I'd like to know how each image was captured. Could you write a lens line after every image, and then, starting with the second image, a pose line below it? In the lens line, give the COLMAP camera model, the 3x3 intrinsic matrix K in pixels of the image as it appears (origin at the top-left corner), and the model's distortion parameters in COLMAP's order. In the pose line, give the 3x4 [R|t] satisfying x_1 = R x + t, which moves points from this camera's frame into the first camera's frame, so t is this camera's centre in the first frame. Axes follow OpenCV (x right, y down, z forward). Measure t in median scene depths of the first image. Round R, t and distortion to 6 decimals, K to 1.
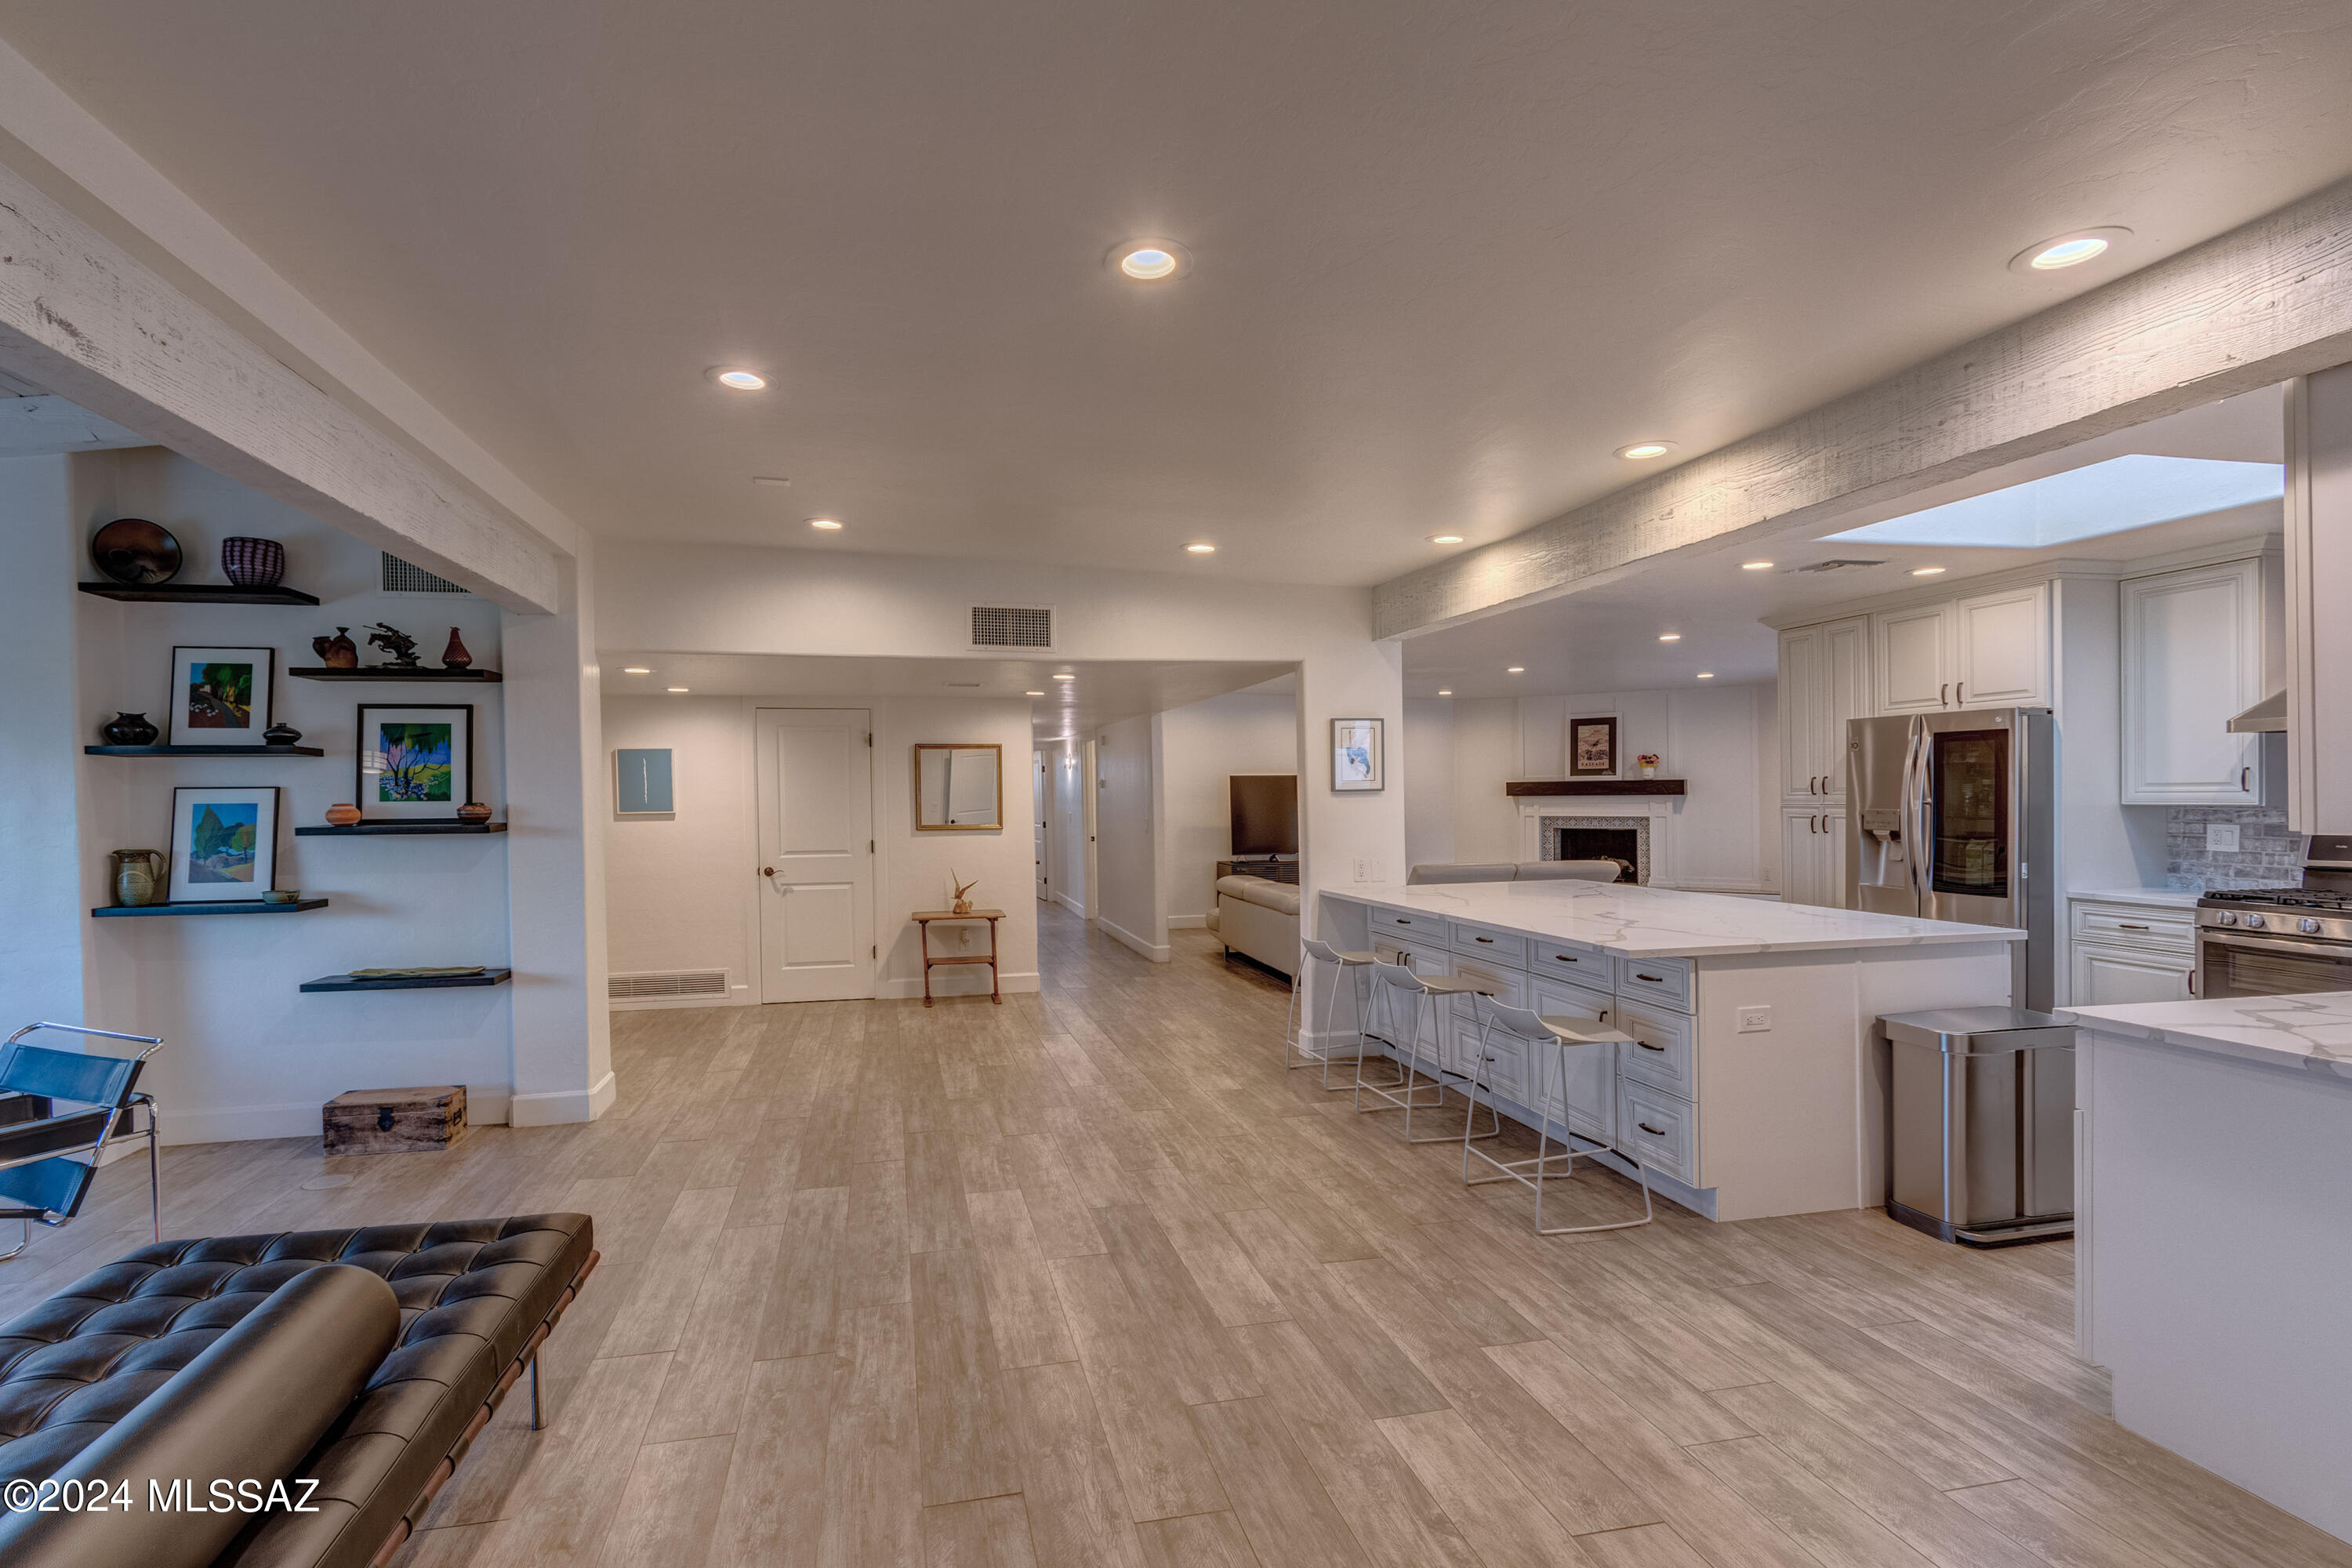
lens RADIAL K [[1189.5, 0, 1173.7], [0, 1189.5, 817.0], [0, 0, 1]] dist [0.001004, -0.000032]
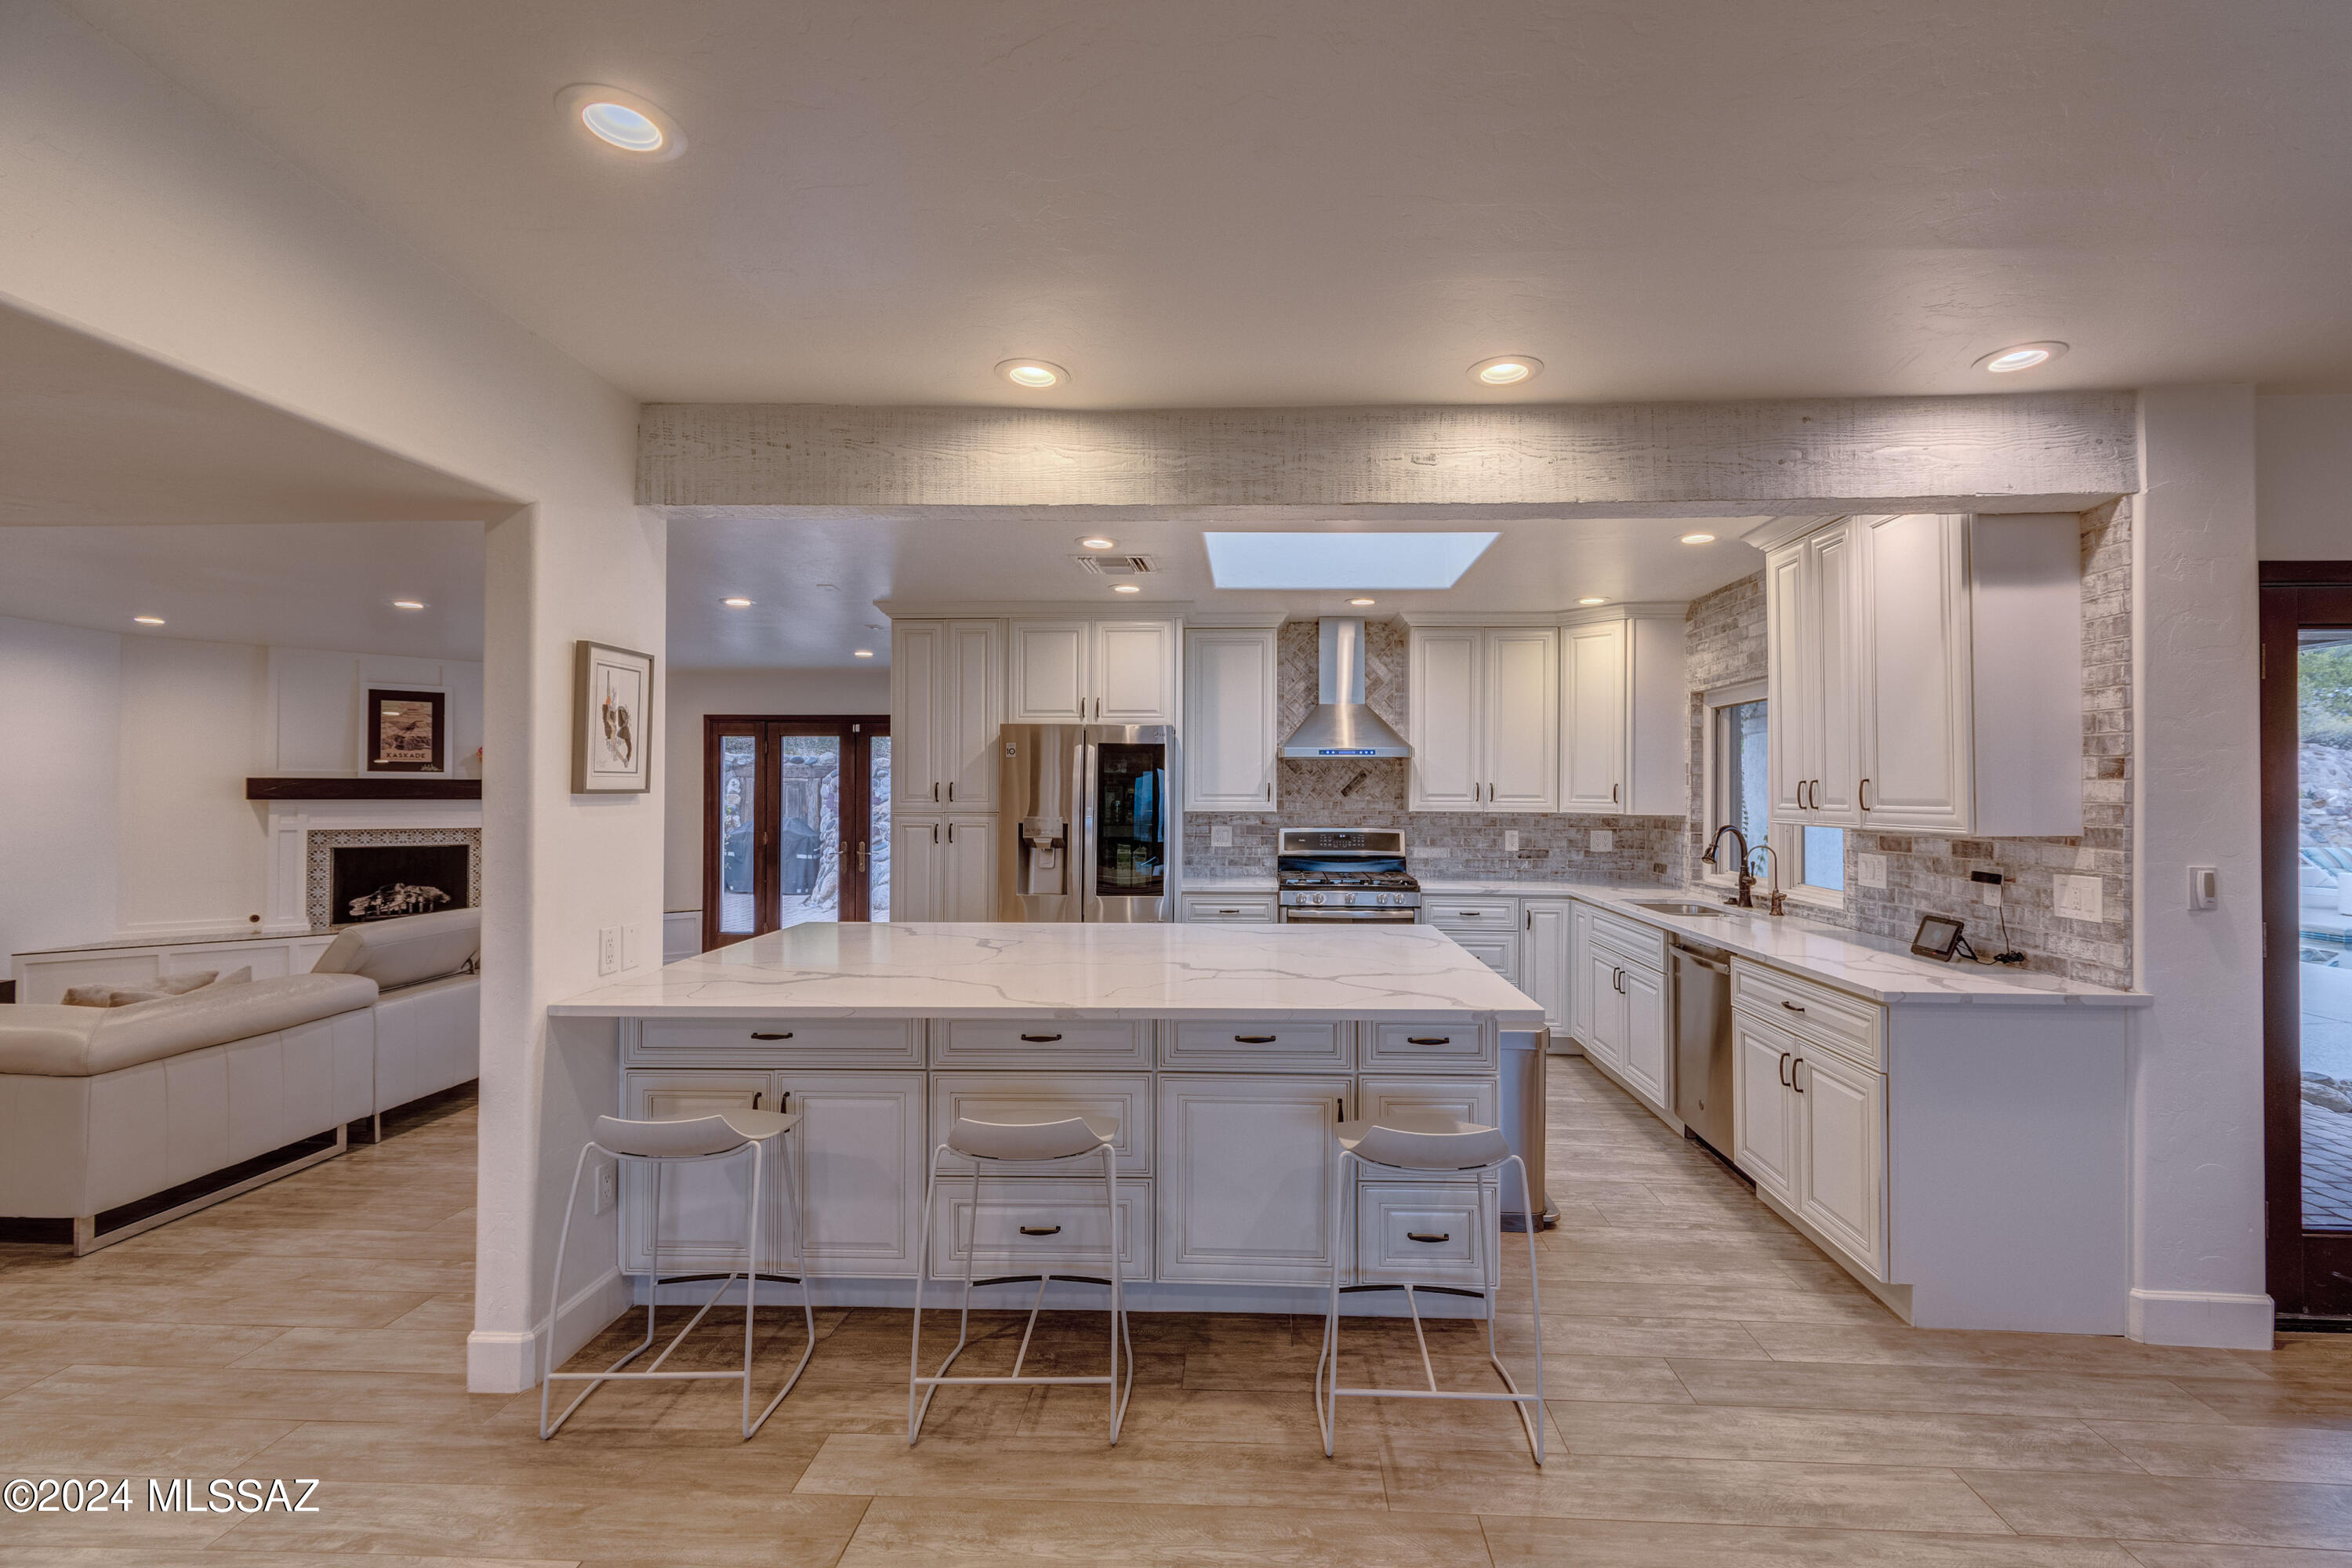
lens RADIAL K [[1030.1, 0, 1179.0], [0, 1030.1, 772.6], [0, 0, 1]] dist [0.001671, -0.000059]
pose [[0.268805, 0.029186, 0.962752, -0.200624], [0.012221, 0.999357, -0.033707, -0.013071], [-0.963117, 0.020827, 0.268276, 0.657474]]
